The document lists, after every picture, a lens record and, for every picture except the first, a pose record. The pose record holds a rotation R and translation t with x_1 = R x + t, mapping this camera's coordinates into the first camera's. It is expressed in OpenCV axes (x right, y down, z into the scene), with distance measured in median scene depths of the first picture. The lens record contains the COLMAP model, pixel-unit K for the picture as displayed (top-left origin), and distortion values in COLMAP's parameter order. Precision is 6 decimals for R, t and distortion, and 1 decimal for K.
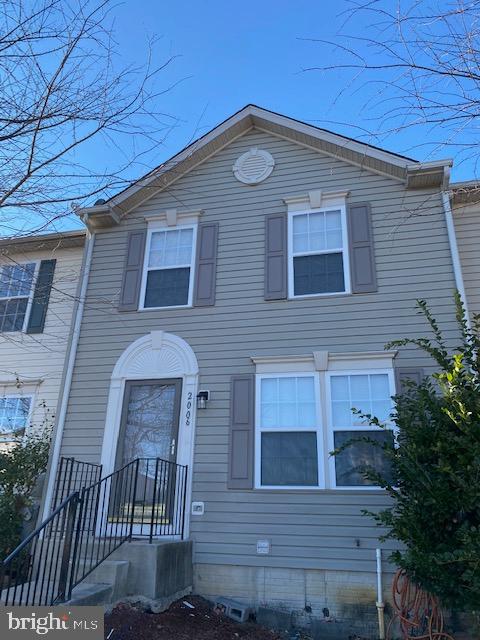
lens RADIAL K [[486.1, 0, 240.0], [0, 486.1, 320.0], [0, 0, 1]] dist [0.004197, -0.000401]
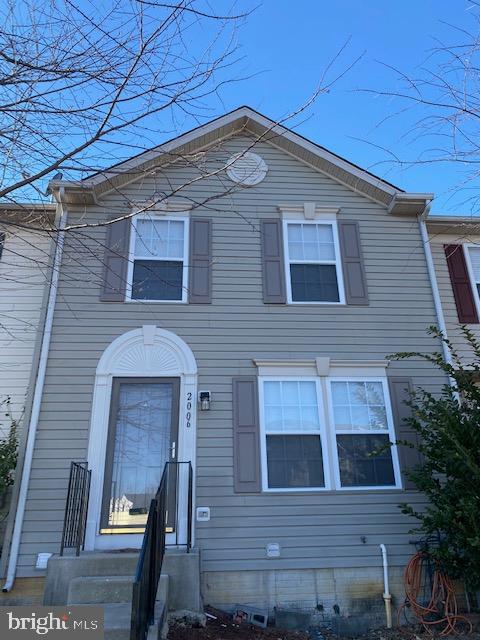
lens RADIAL K [[482.7, 0, 240.4], [0, 482.7, 323.3], [0, 0, 1]] dist [0.003332, 0.001575]
pose [[0.947264, 0.079703, 0.310385, -0.311931], [-0.077828, 0.996796, -0.018442, 0.023404], [-0.310860, -0.006687, 0.950432, 0.071822]]
